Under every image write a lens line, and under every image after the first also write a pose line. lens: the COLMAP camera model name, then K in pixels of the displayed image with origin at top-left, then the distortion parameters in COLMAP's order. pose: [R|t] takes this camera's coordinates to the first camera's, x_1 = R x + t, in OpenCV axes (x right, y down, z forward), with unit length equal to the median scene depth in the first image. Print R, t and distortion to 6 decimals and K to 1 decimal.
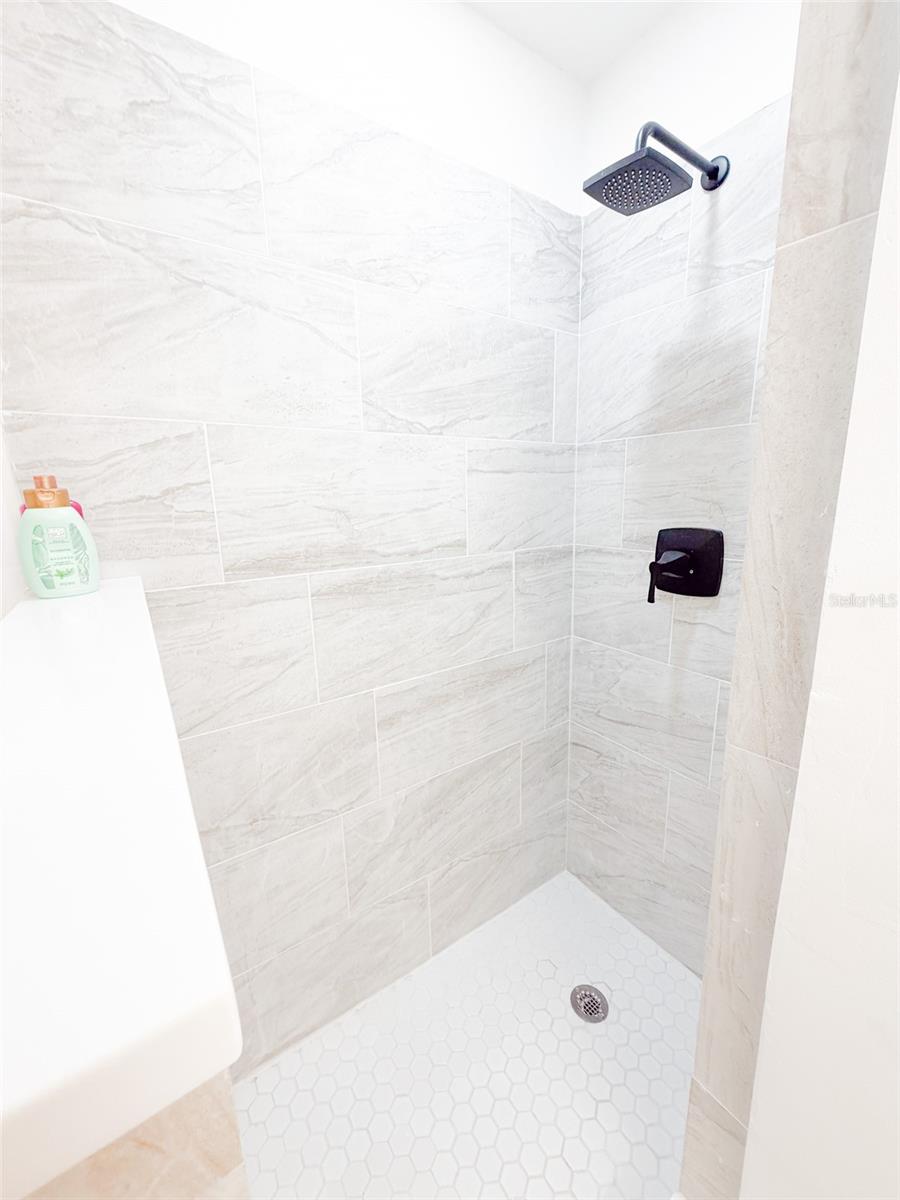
lens RADIAL K [[478.3, 0, 452.6], [0, 478.3, 596.4], [0, 0, 1]] dist [0.000026, 0.000334]
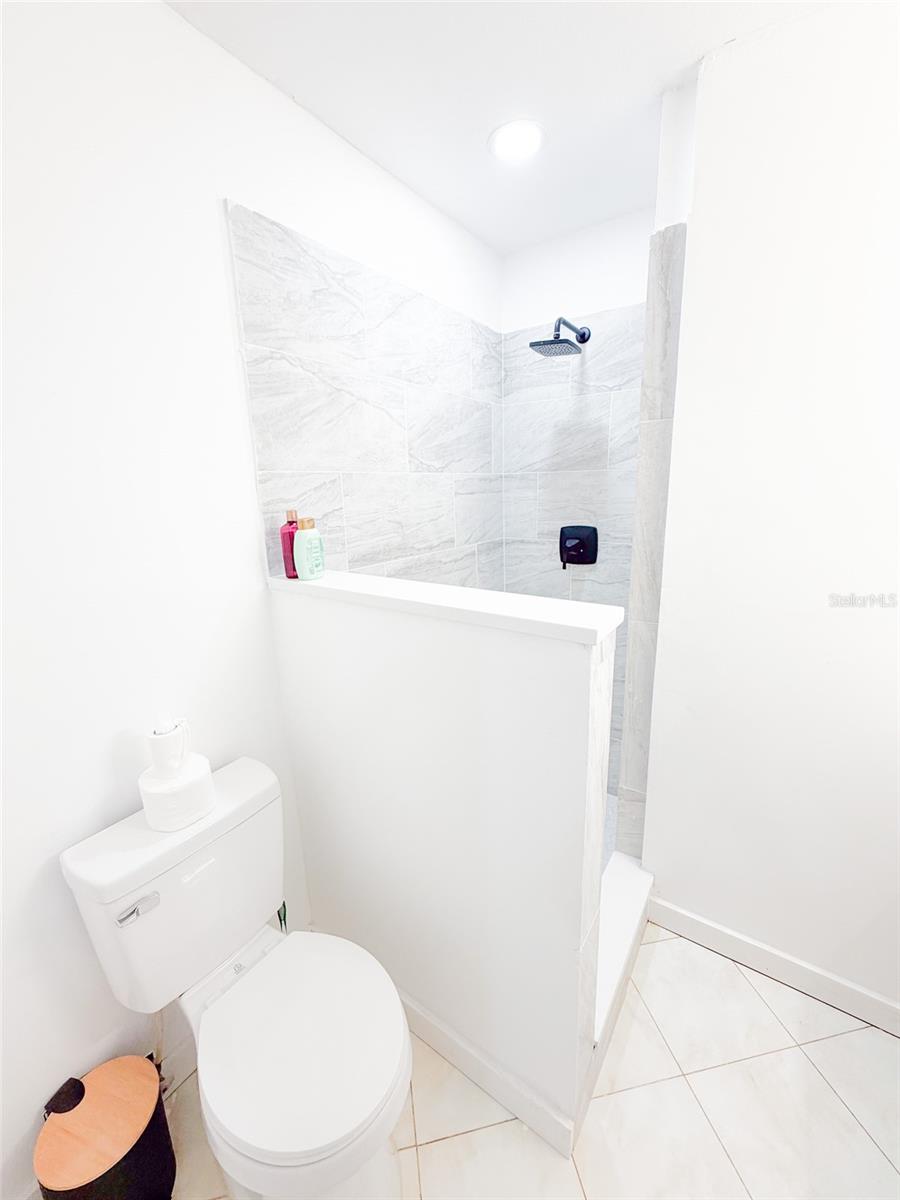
lens RADIAL K [[478.3, 0, 453.5], [0, 478.3, 595.8], [0, 0, 1]] dist [0.000026, 0.000334]
pose [[0.935940, -0.081870, 0.342511, -0.731180], [0.079344, 0.996617, 0.021405, 0.051364], [-0.343104, 0.007142, 0.939270, -0.645234]]
